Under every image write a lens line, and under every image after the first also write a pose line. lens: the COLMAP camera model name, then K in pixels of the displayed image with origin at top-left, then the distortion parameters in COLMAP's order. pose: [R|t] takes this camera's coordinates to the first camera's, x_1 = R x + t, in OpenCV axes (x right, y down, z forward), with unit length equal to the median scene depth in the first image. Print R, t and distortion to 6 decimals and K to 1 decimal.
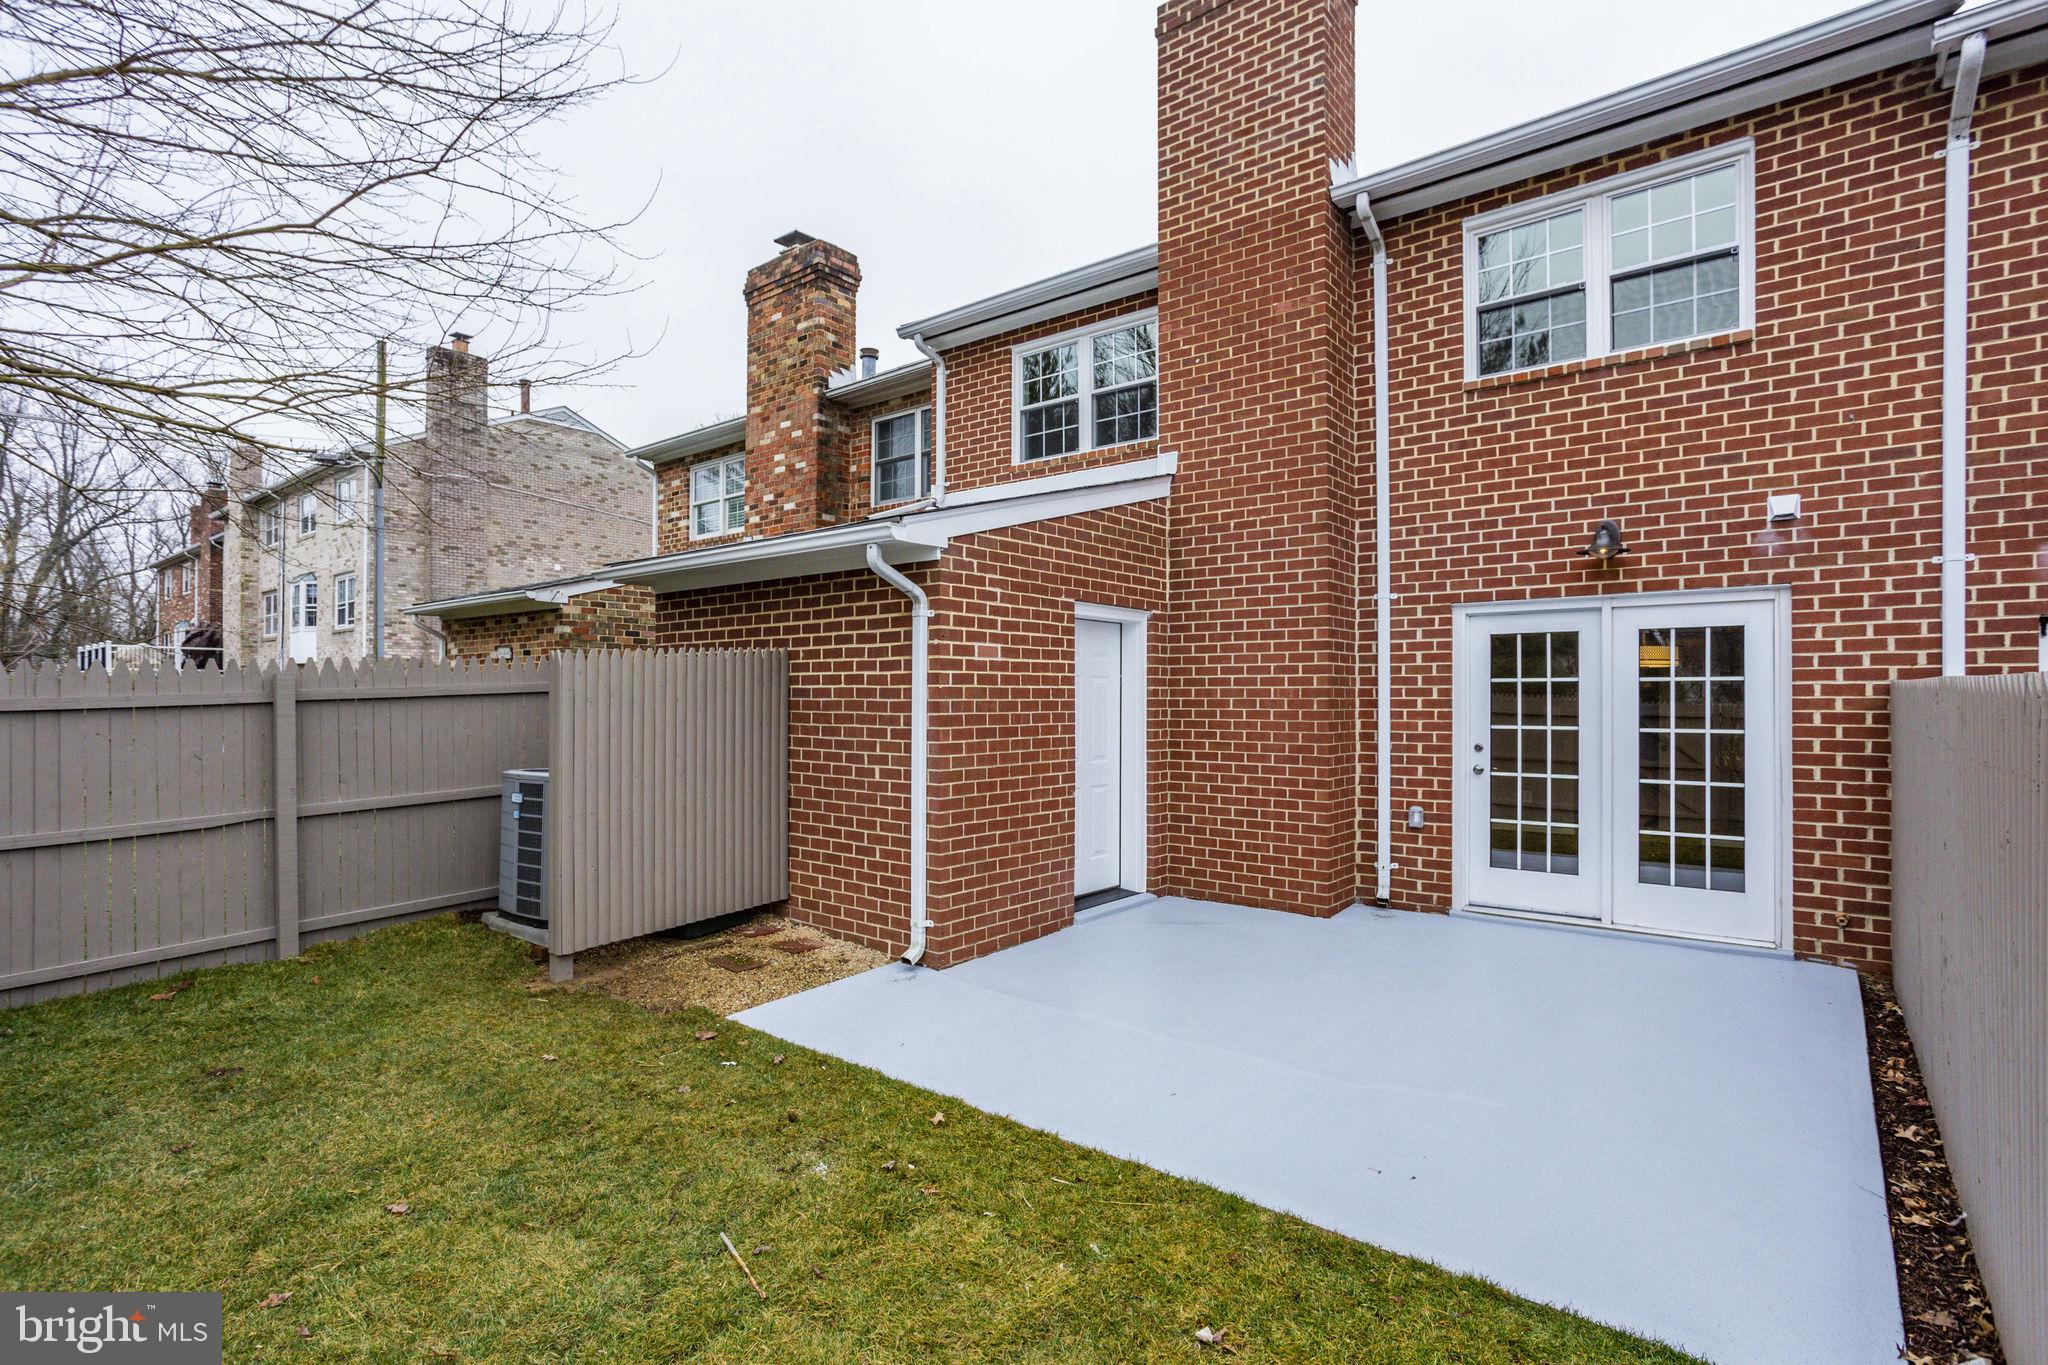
lens RADIAL K [[990.7, 0, 1033.2], [0, 990.7, 683.0], [0, 0, 1]] dist [-0.057647, 0.041498]
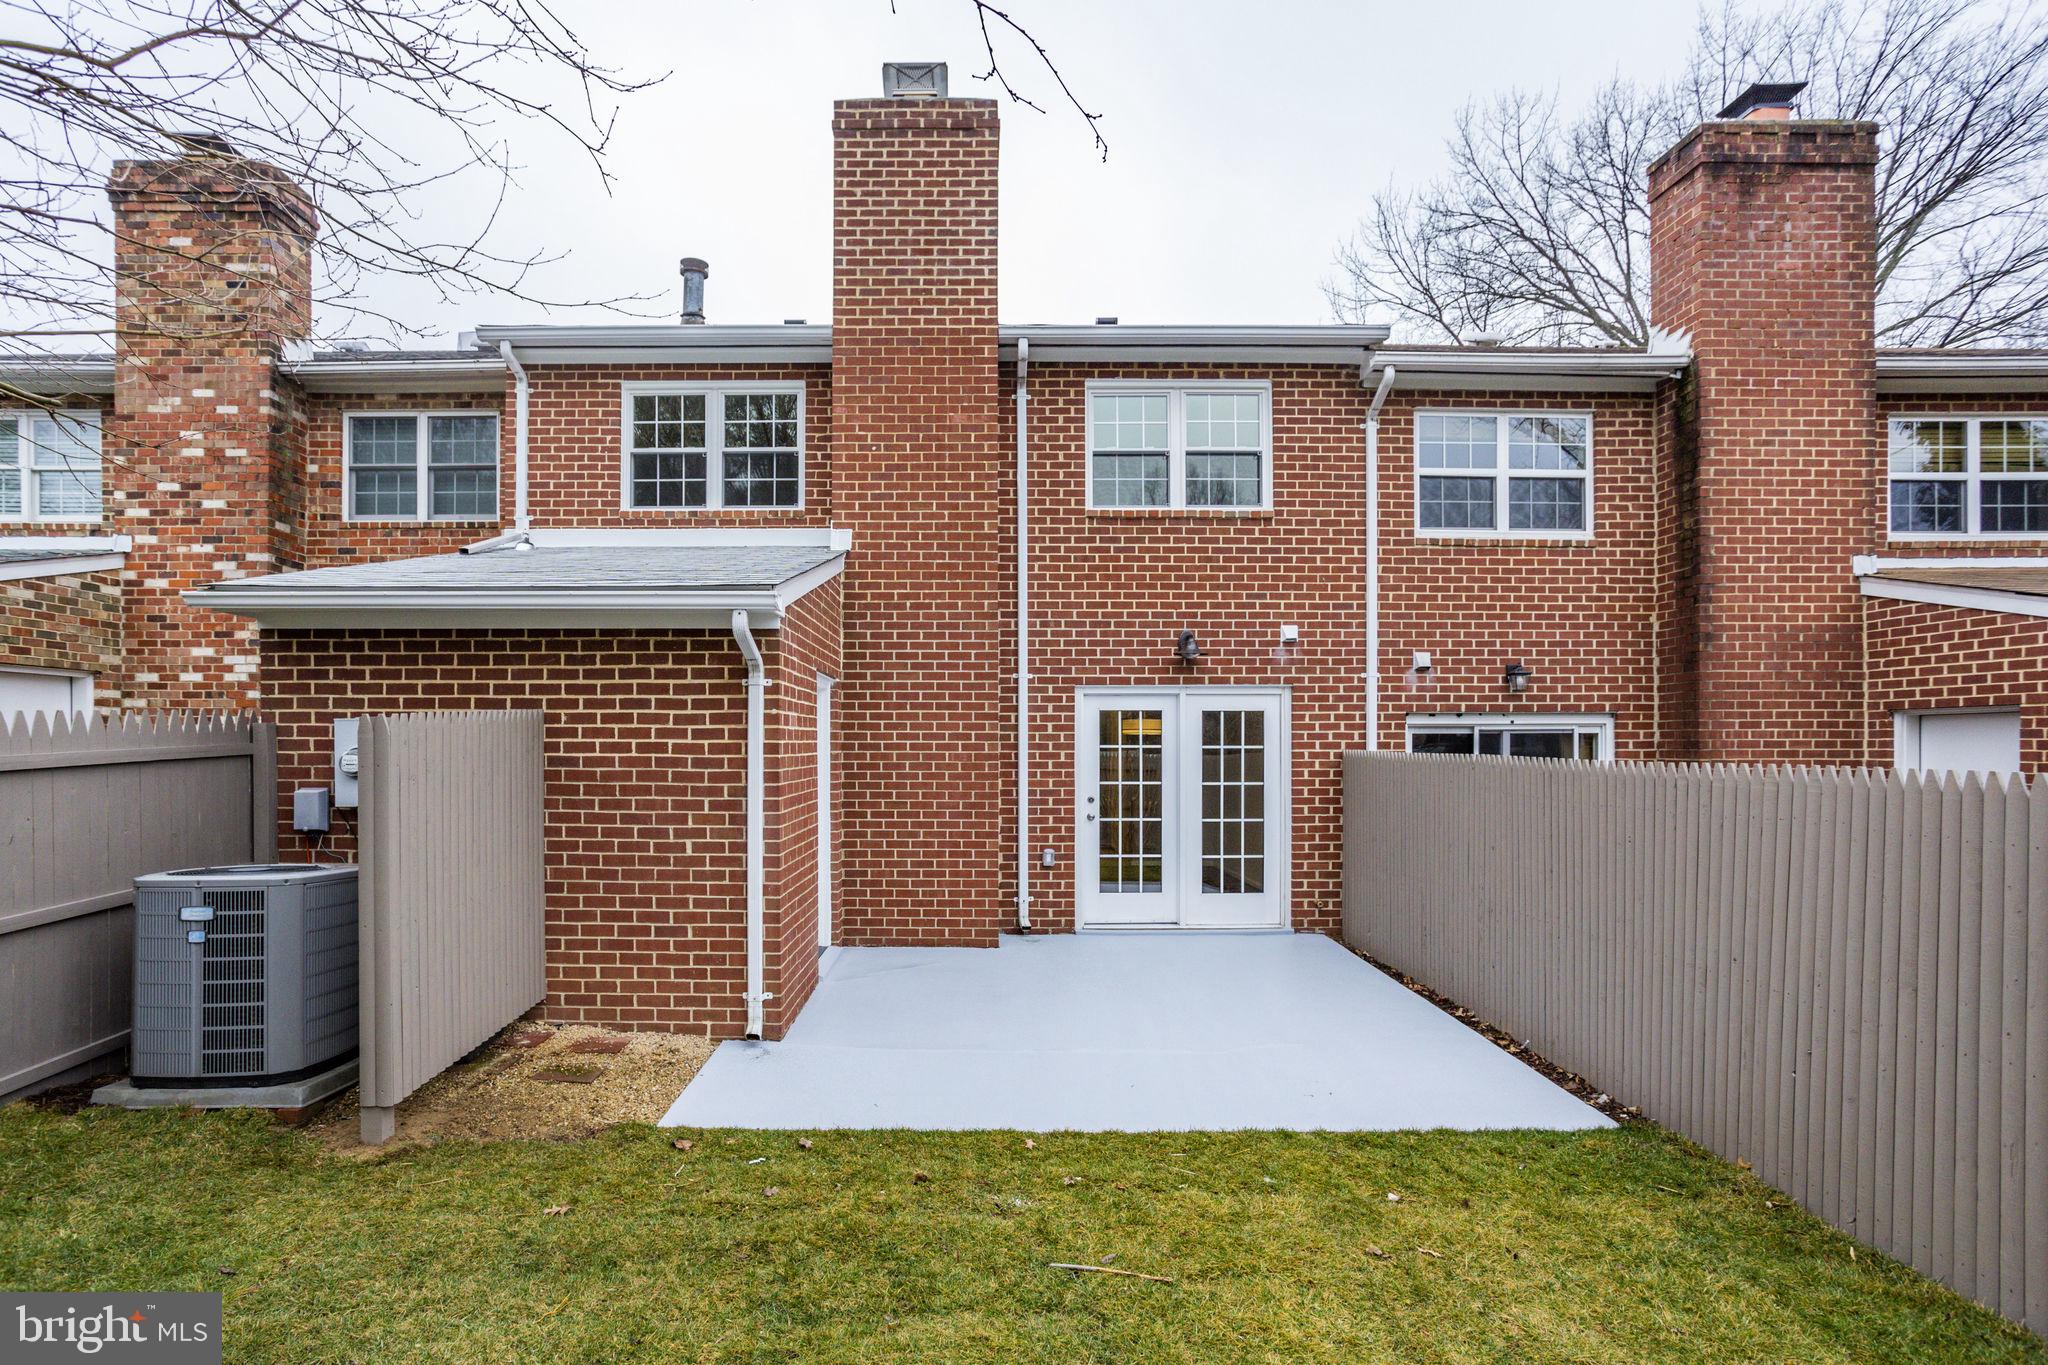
lens RADIAL K [[1012.8, 0, 977.1], [0, 1012.8, 735.3], [0, 0, 1]] dist [-0.058656, 0.046820]
pose [[0.783390, 0.006775, 0.621493, -0.489739], [-0.010675, 0.999940, 0.002556, -0.019306], [-0.621438, -0.008637, 0.783415, 0.069907]]
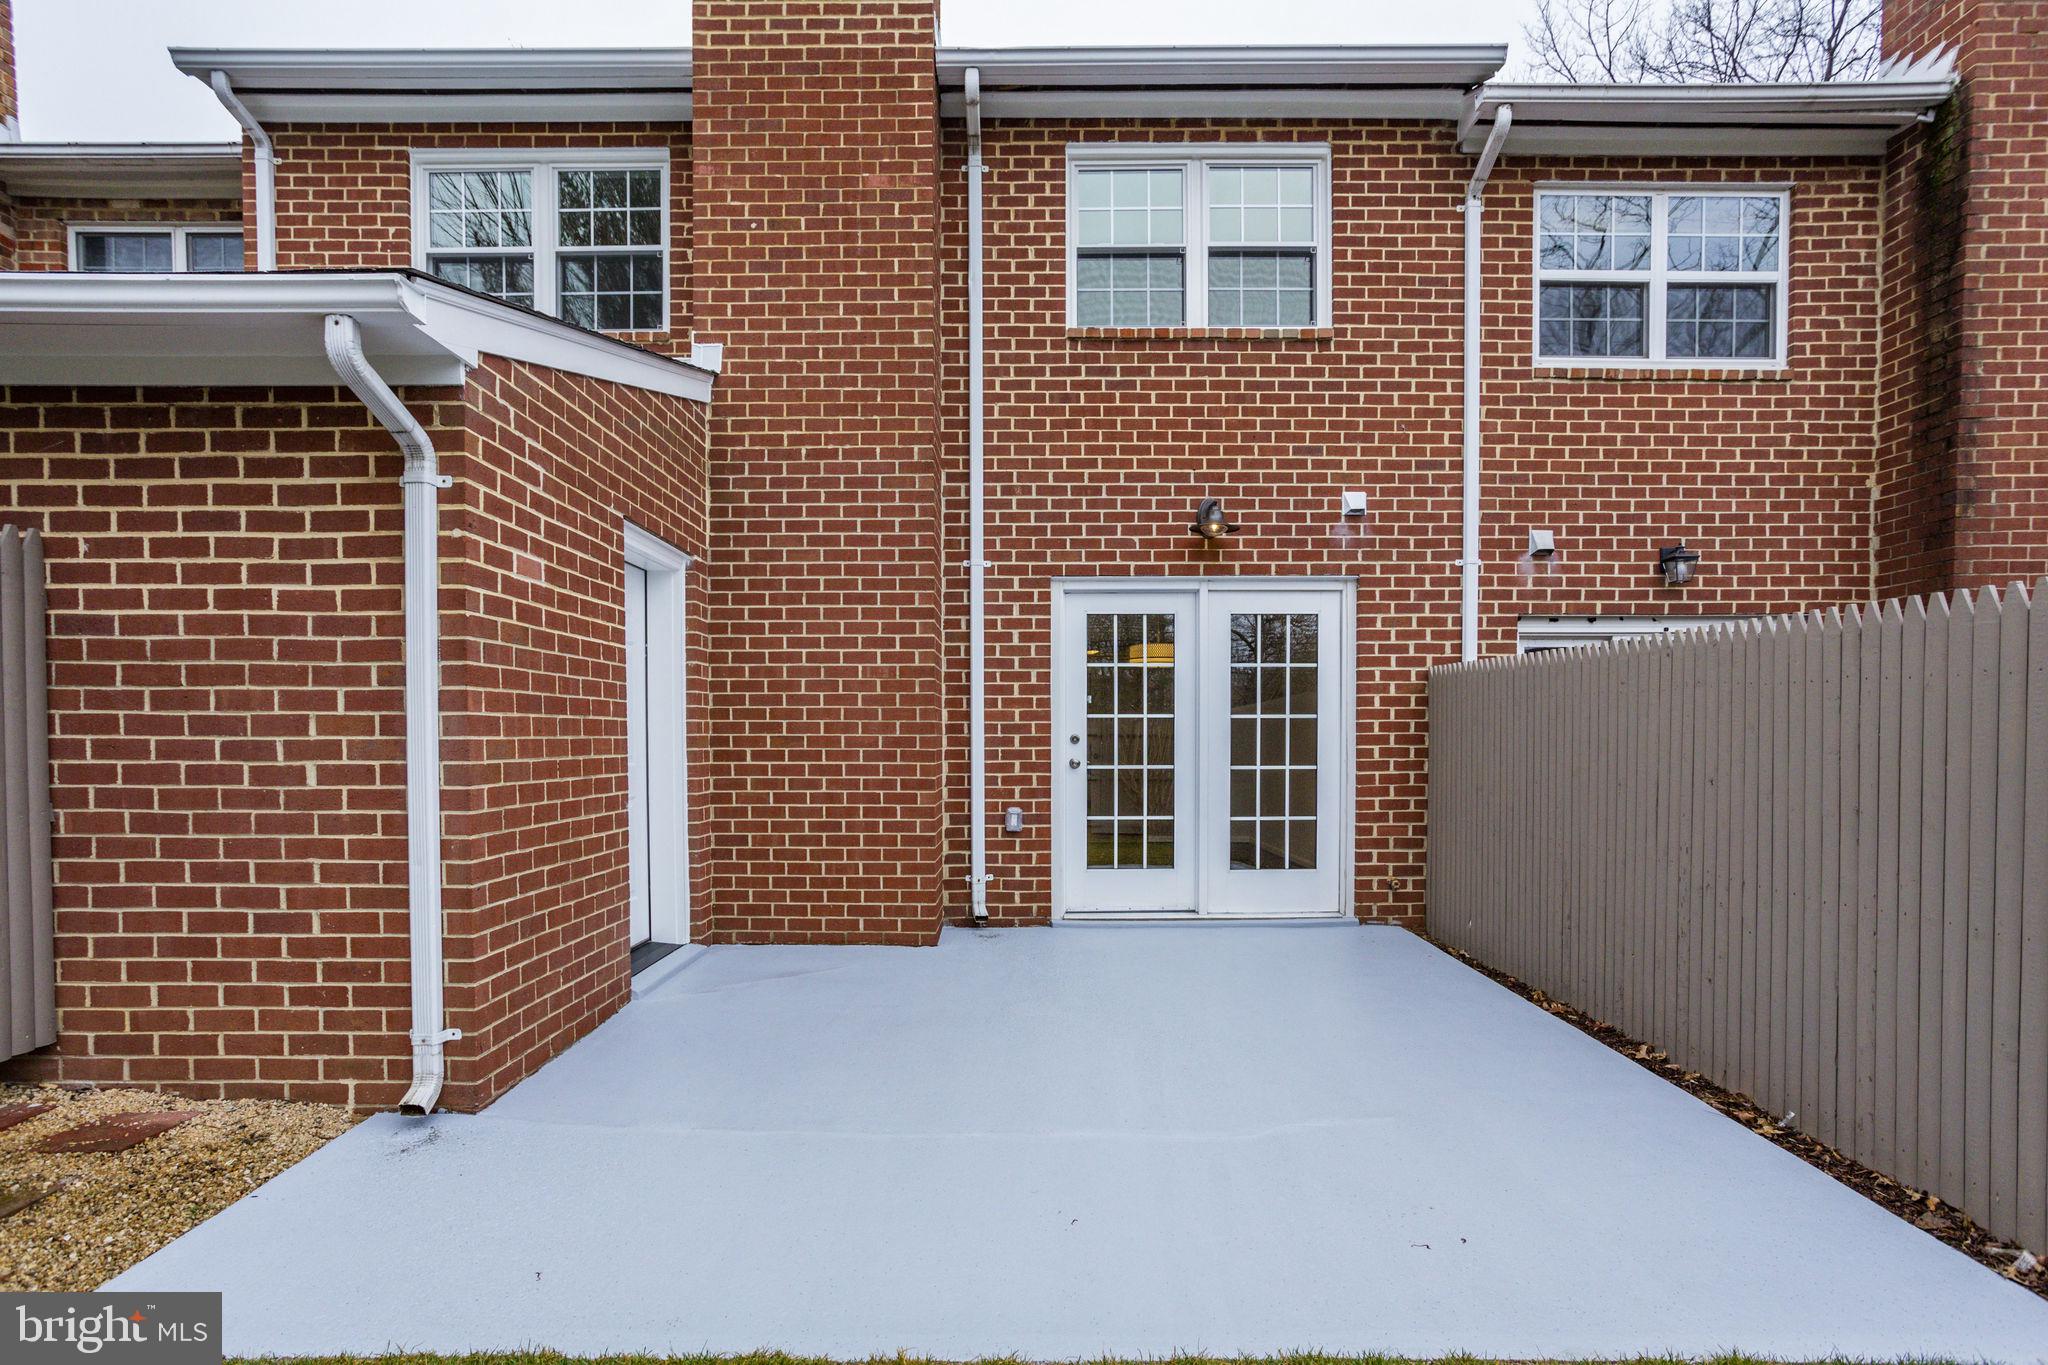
lens RADIAL K [[1014.6, 0, 1015.7], [0, 1014.6, 763.2], [0, 0, 1]] dist [-0.049558, 0.032416]
pose [[0.784412, -0.017099, 0.620004, -0.175062], [-0.007546, 0.999283, 0.037106, 0.055873], [-0.620194, -0.033784, 0.783721, 0.308673]]
